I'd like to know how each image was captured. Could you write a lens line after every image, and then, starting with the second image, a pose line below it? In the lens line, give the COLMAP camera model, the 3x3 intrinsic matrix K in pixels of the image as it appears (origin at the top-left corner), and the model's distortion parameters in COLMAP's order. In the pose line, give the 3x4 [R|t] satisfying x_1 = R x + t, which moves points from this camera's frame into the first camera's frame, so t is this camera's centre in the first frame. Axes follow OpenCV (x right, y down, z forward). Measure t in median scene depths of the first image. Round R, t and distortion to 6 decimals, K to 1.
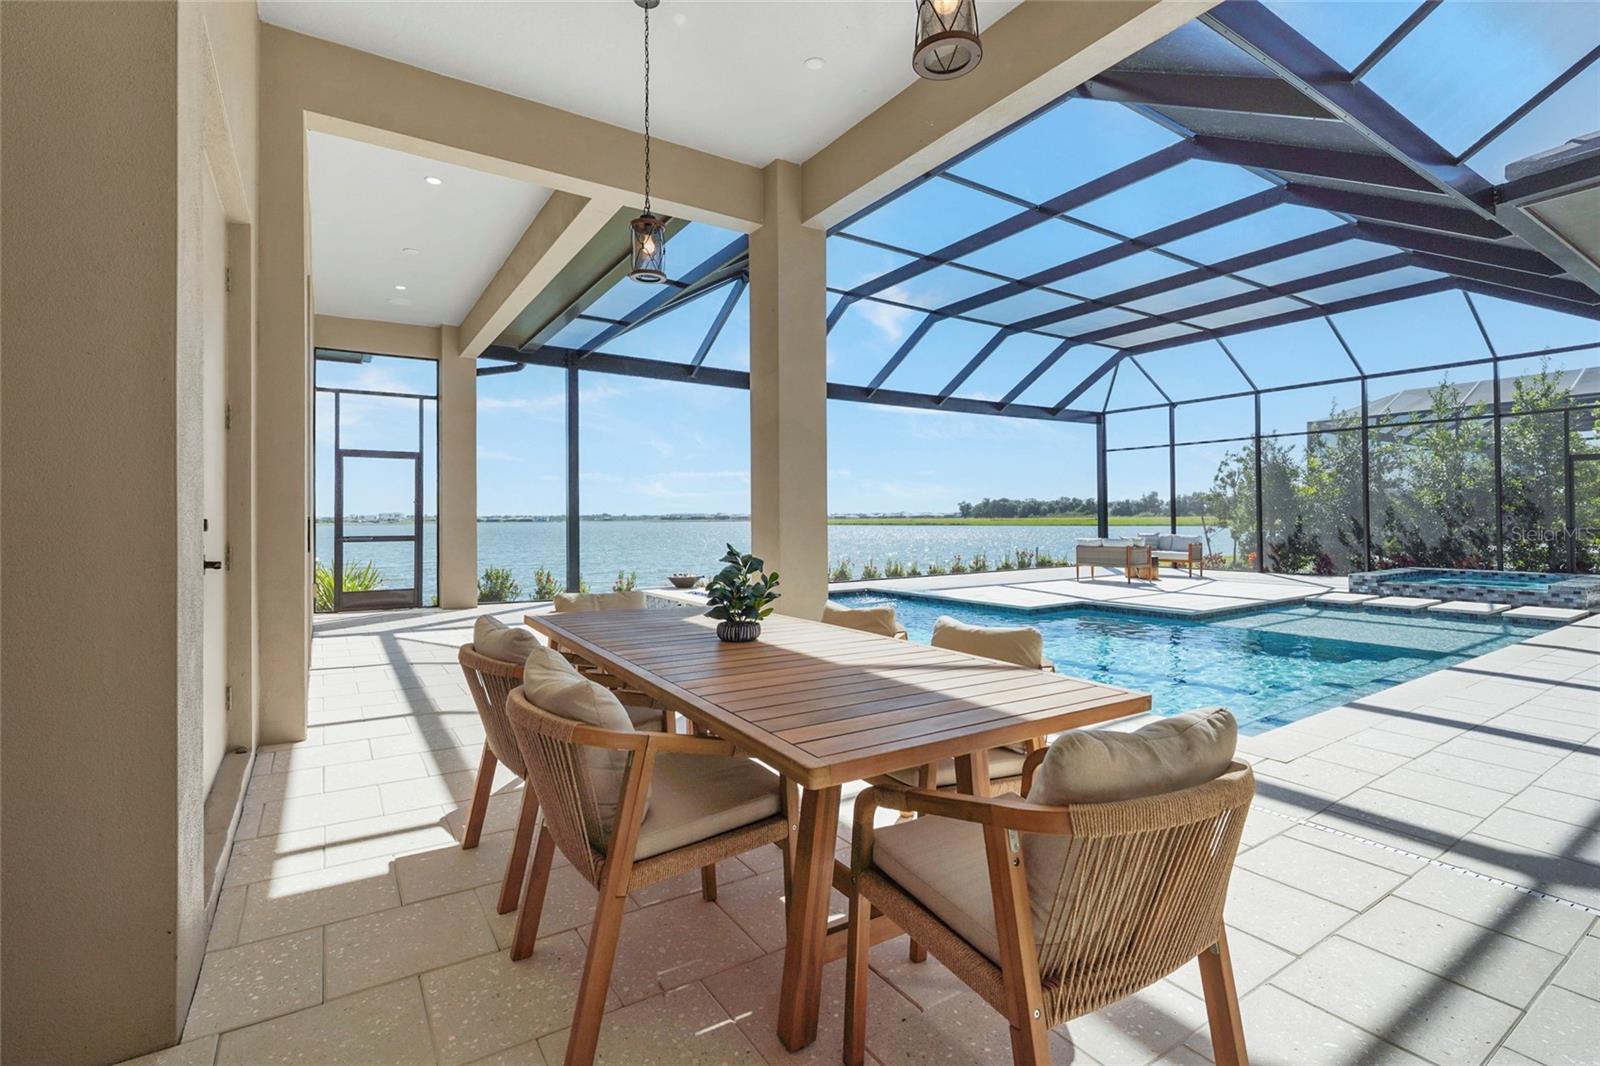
lens RADIAL K [[698.2, 0, 790.1], [0, 698.2, 519.6], [0, 0, 1]] dist [-0.001934, -0.002903]
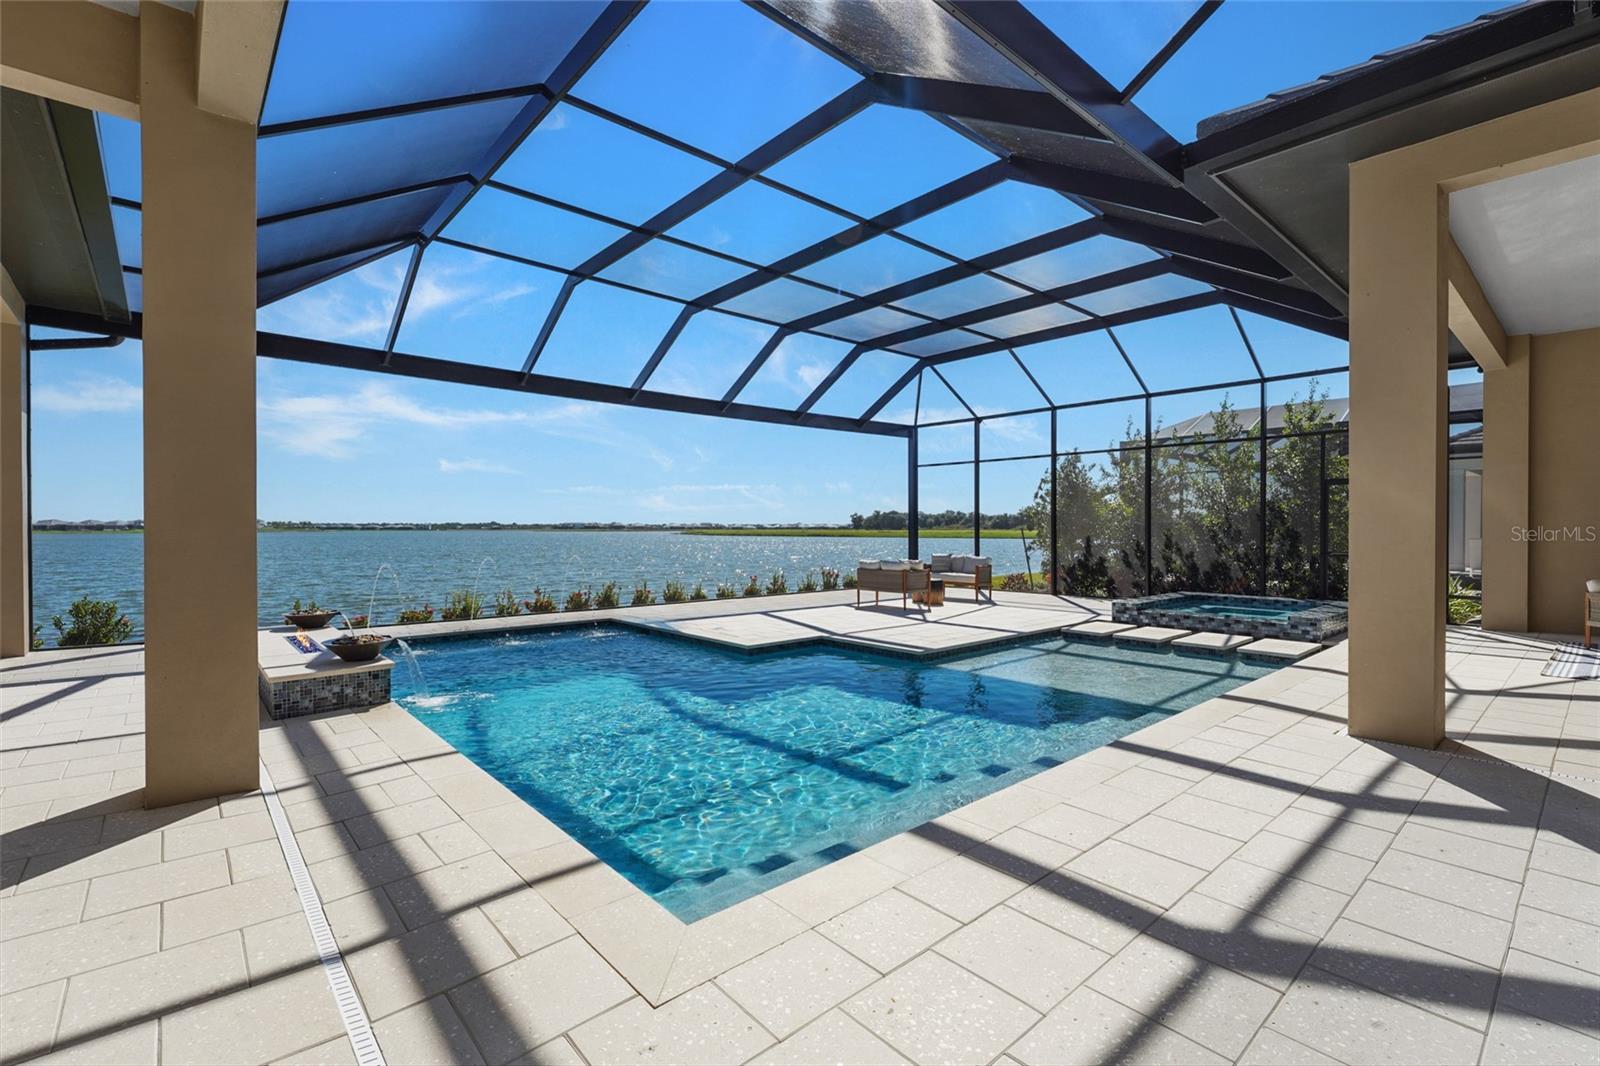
lens RADIAL K [[698.2, 0, 787.1], [0, 698.2, 542.9], [0, 0, 1]] dist [-0.001934, -0.002903]
pose [[0.989625, 0.005217, 0.143578, 0.177116], [-0.007821, 0.999815, 0.017578, -0.011057], [-0.143460, -0.018518, 0.989483, 0.099571]]
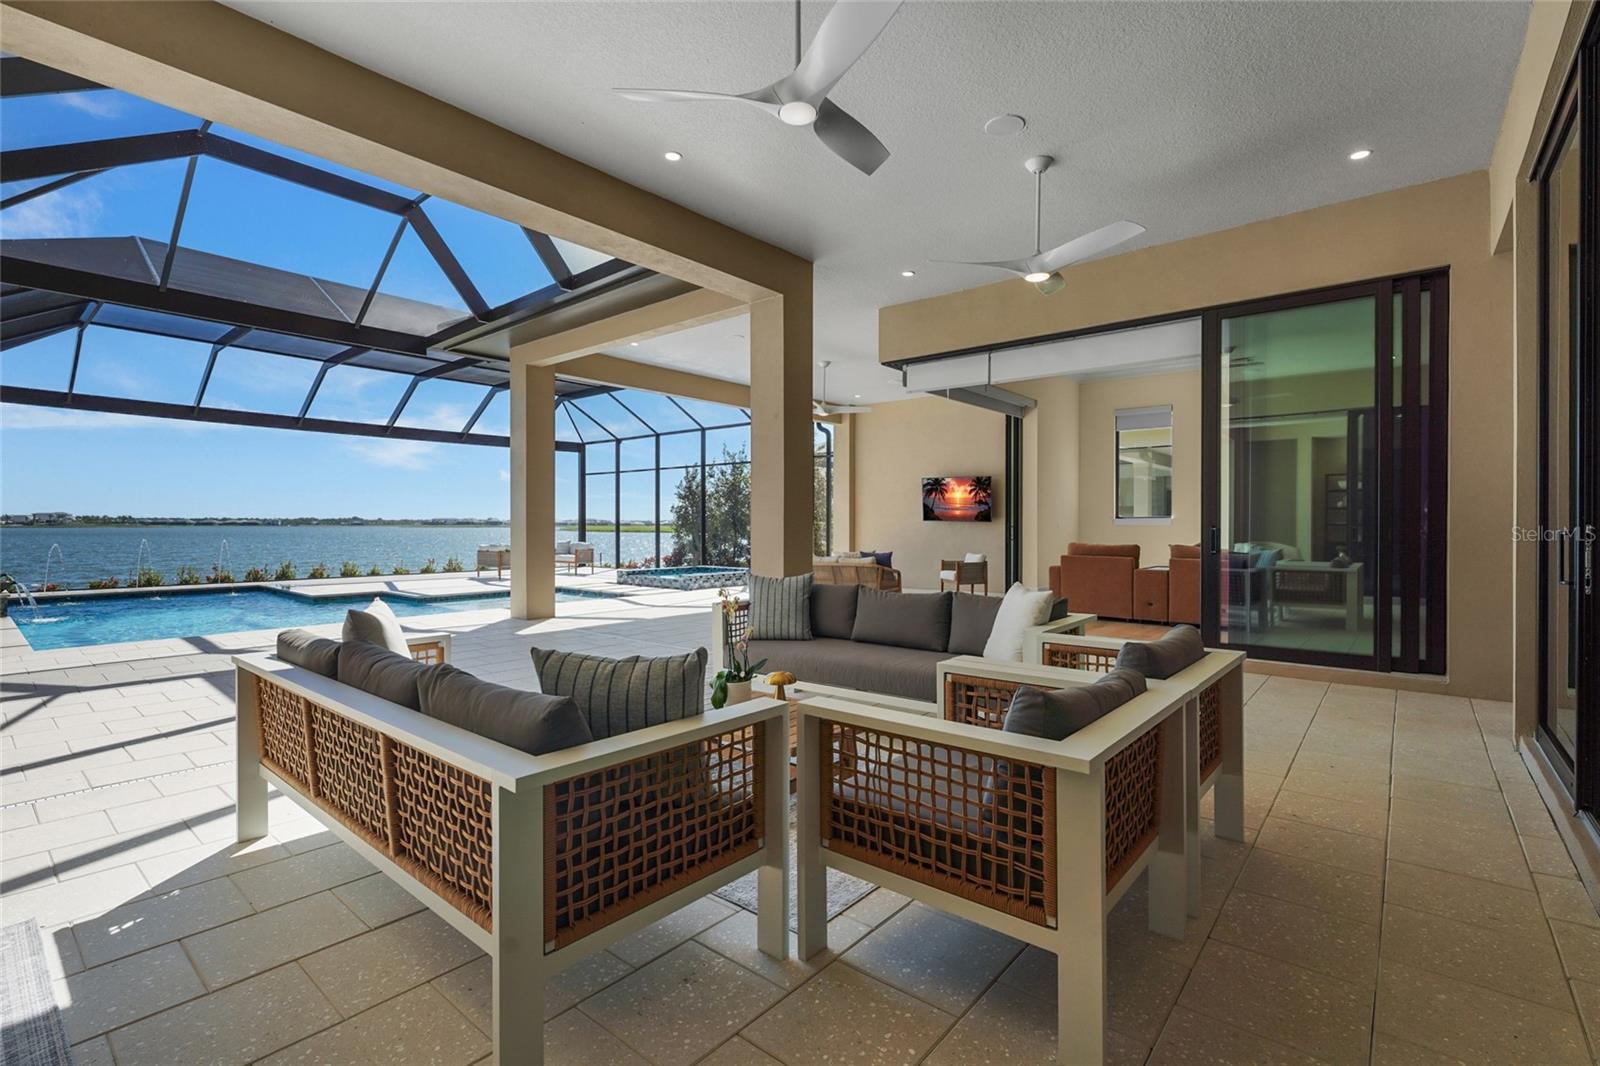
lens RADIAL K [[698.2, 0, 783.8], [0, 698.2, 538.5], [0, 0, 1]] dist [-0.001934, -0.002903]
pose [[0.955905, 0.004859, 0.293634, 0.540335], [-0.009683, 0.999841, 0.014975, -0.008786], [-0.293515, -0.017158, 0.955801, -0.356268]]
